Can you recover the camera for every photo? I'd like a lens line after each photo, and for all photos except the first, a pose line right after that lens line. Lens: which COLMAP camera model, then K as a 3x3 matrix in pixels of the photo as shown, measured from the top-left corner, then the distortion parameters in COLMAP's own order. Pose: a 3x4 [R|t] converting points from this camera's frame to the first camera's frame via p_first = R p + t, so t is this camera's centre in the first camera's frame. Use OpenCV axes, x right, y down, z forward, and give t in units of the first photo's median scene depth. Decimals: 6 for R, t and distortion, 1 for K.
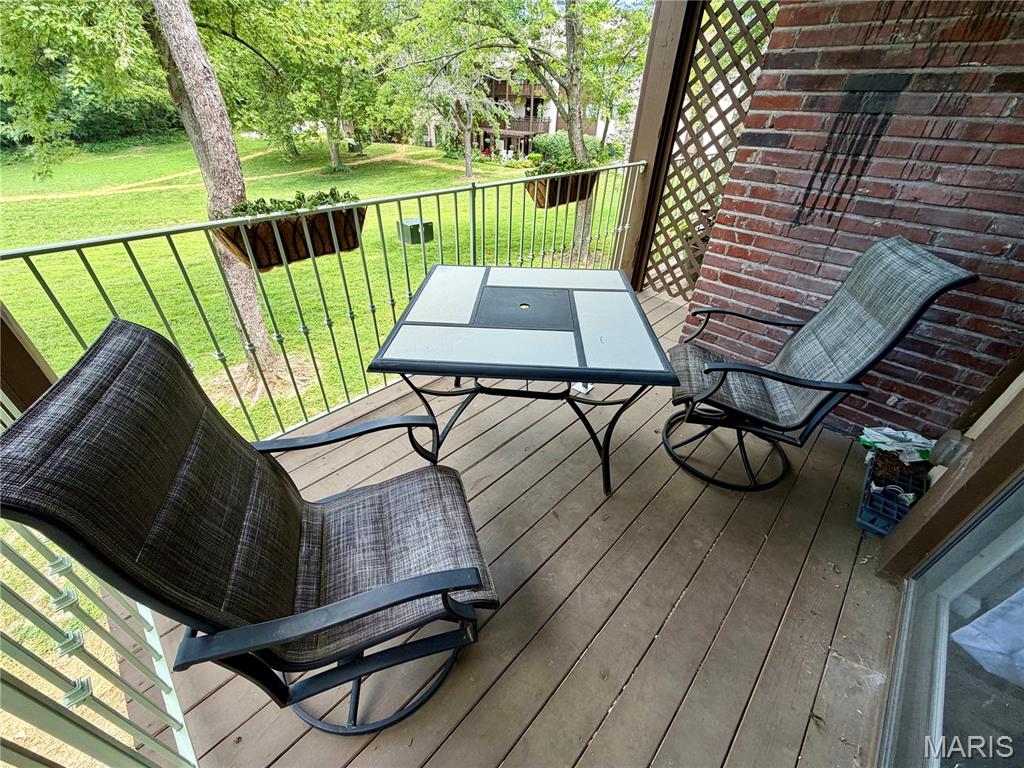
lens RADIAL K [[406.9, 0, 508.9], [0, 406.9, 384.2], [0, 0, 1]] dist [0.000364, -0.000244]
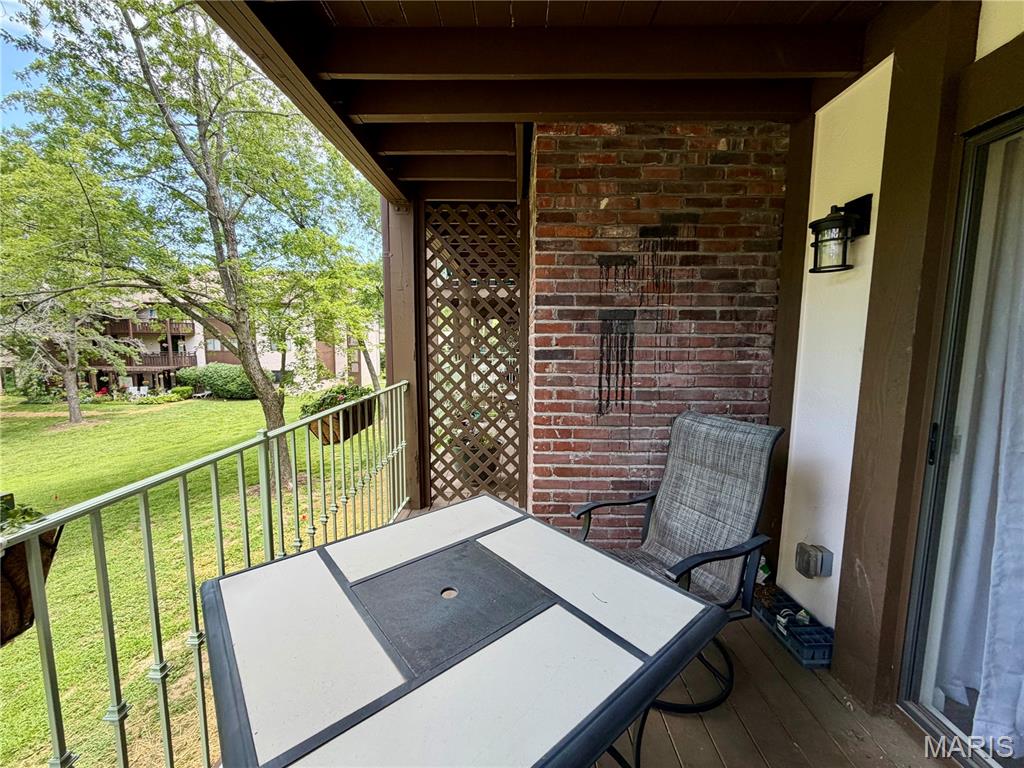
lens RADIAL K [[406.9, 0, 508.3], [0, 406.9, 383.8], [0, 0, 1]] dist [0.000364, -0.000244]
pose [[0.730657, -0.099026, 0.675525, -0.096492], [0.404272, 0.860074, -0.311186, -0.080014], [-0.550186, 0.500466, 0.668453, 0.122471]]
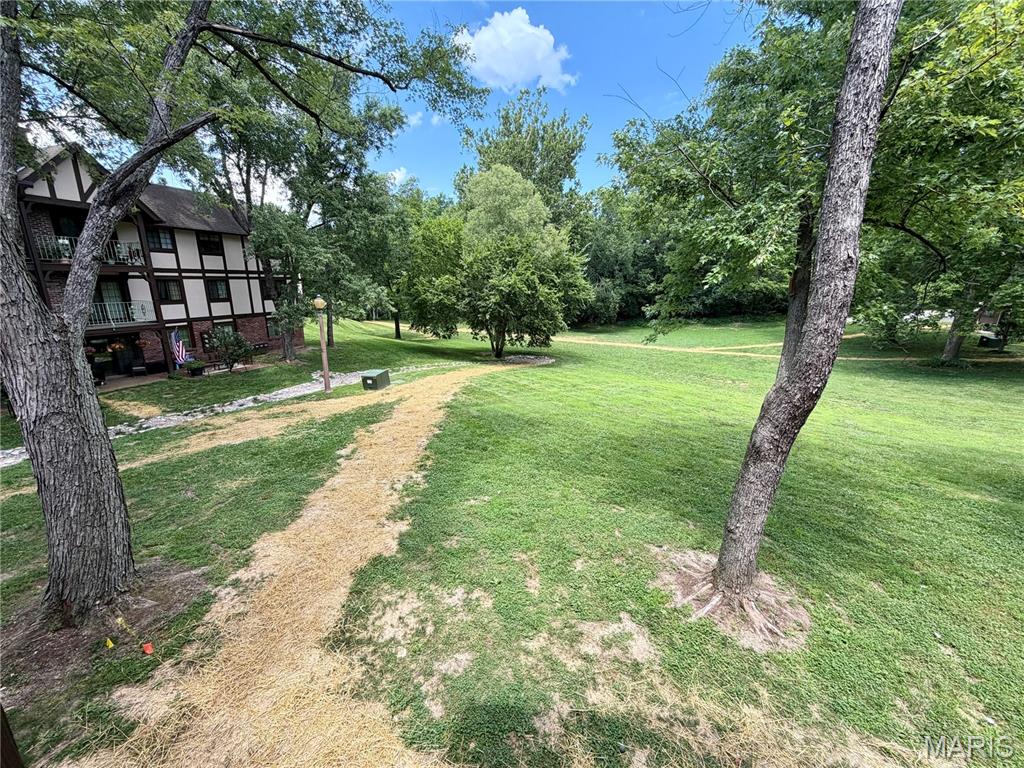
lens RADIAL K [[406.9, 0, 508.3], [0, 406.9, 384.8], [0, 0, 1]] dist [0.000364, -0.000244]
pose [[0.382284, 0.203666, -0.901321, -0.199781], [-0.524747, 0.850717, -0.030334, -0.159170], [0.760591, 0.484562, 0.432089, 0.225027]]
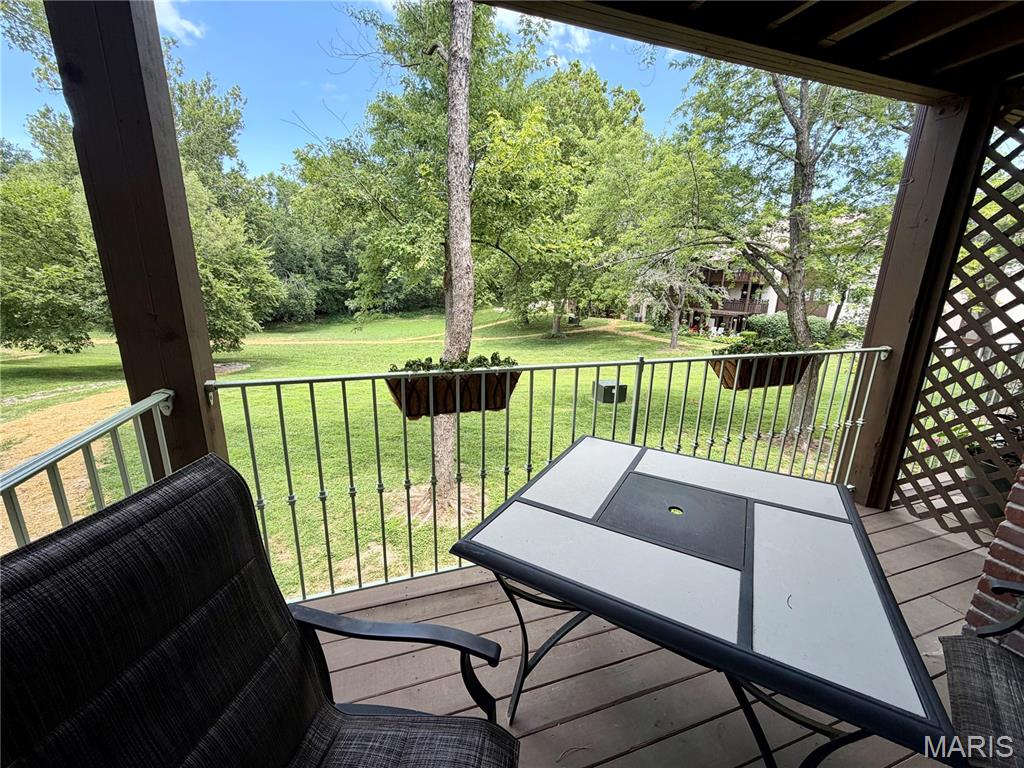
lens RADIAL K [[406.9, 0, 508.7], [0, 406.9, 384.0], [0, 0, 1]] dist [0.000364, -0.000244]
pose [[0.887707, 0.102286, -0.448902, 0.026562], [-0.259174, 0.916873, -0.303600, -0.032841], [0.380532, 0.385852, 0.840425, 0.053135]]
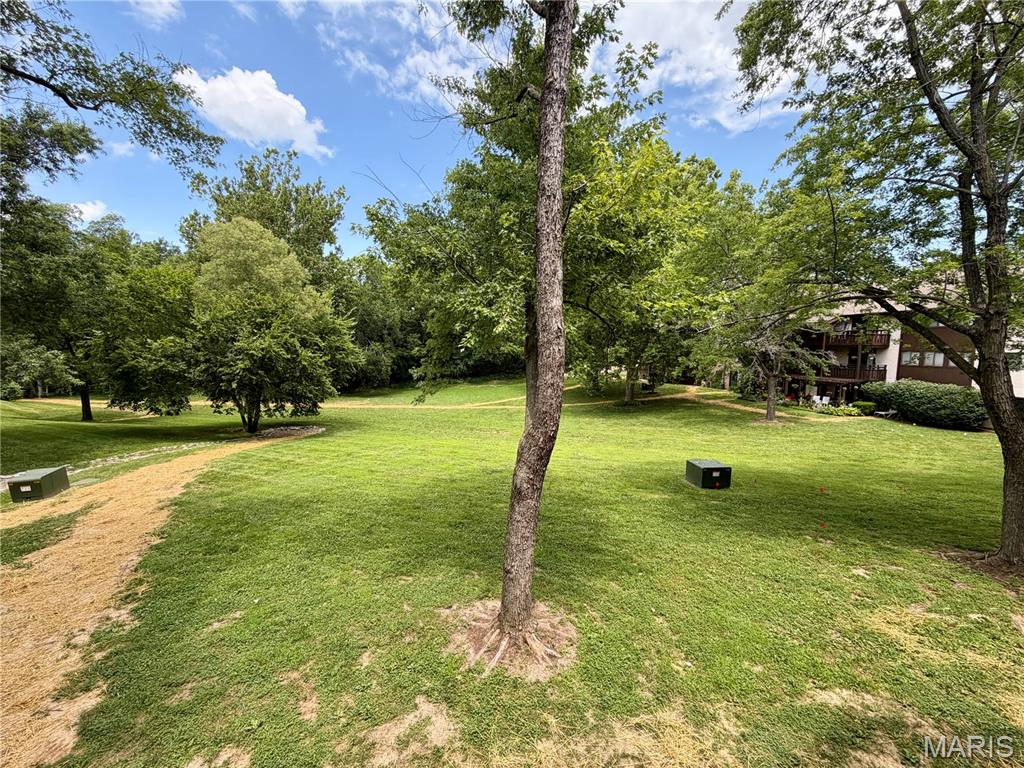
lens RADIAL K [[406.9, 0, 508.8], [0, 406.9, 384.8], [0, 0, 1]] dist [0.000364, -0.000244]
pose [[0.803790, 0.036443, -0.593796, -0.194602], [-0.330566, 0.857212, -0.394859, -0.170179], [0.494619, 0.513672, 0.701065, 0.238480]]
